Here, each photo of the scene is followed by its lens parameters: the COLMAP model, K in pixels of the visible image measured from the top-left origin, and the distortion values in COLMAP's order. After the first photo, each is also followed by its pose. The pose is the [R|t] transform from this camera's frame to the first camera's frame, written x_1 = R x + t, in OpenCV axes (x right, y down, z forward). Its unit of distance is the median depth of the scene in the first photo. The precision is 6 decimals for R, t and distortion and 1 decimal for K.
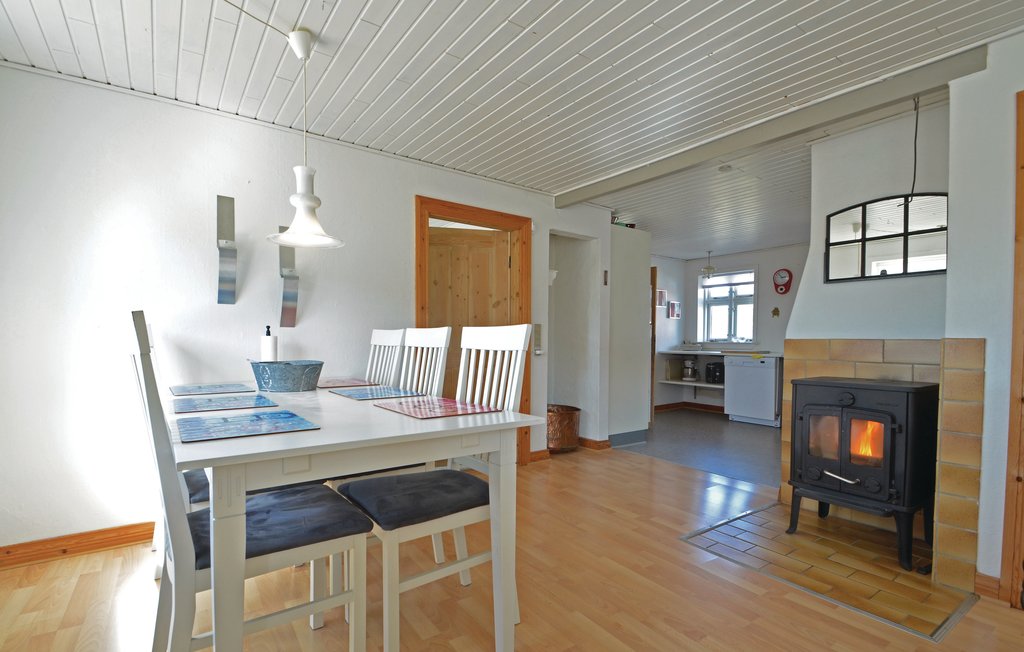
lens RADIAL K [[481.5, 0, 510.2], [0, 481.5, 353.8], [0, 0, 1]] dist [0.001260, -0.012469]
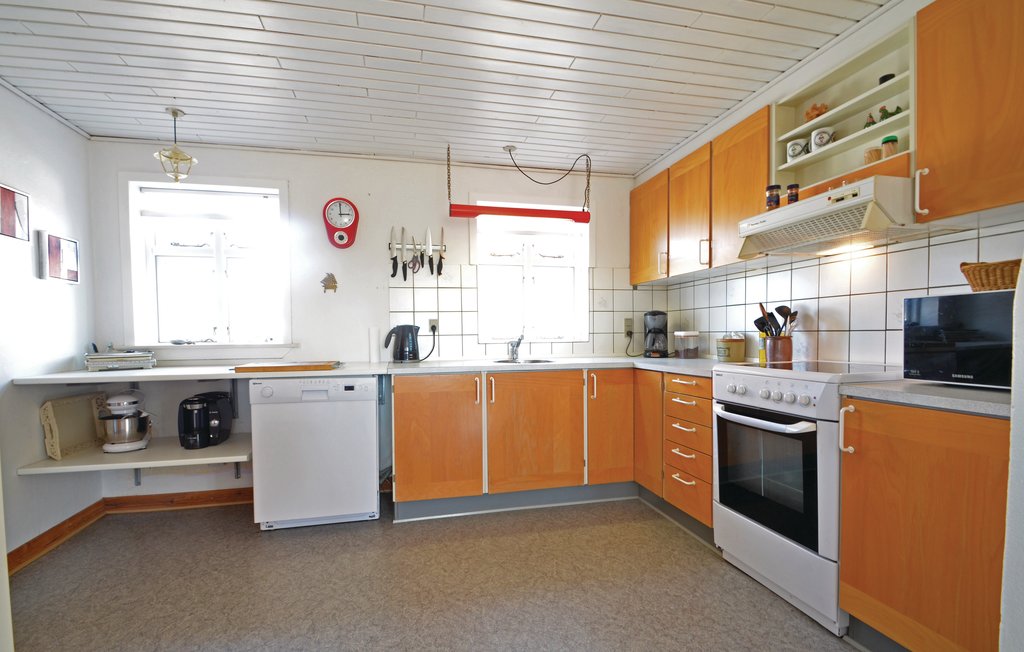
lens RADIAL K [[459.7, 0, 501.5], [0, 459.7, 354.2], [0, 0, 1]] dist [0.014375, -0.016017]
pose [[0.397689, -0.046108, 0.916361, 0.162176], [0.045085, 0.998512, 0.030675, -0.017082], [-0.916412, 0.029115, 0.399176, 0.586437]]
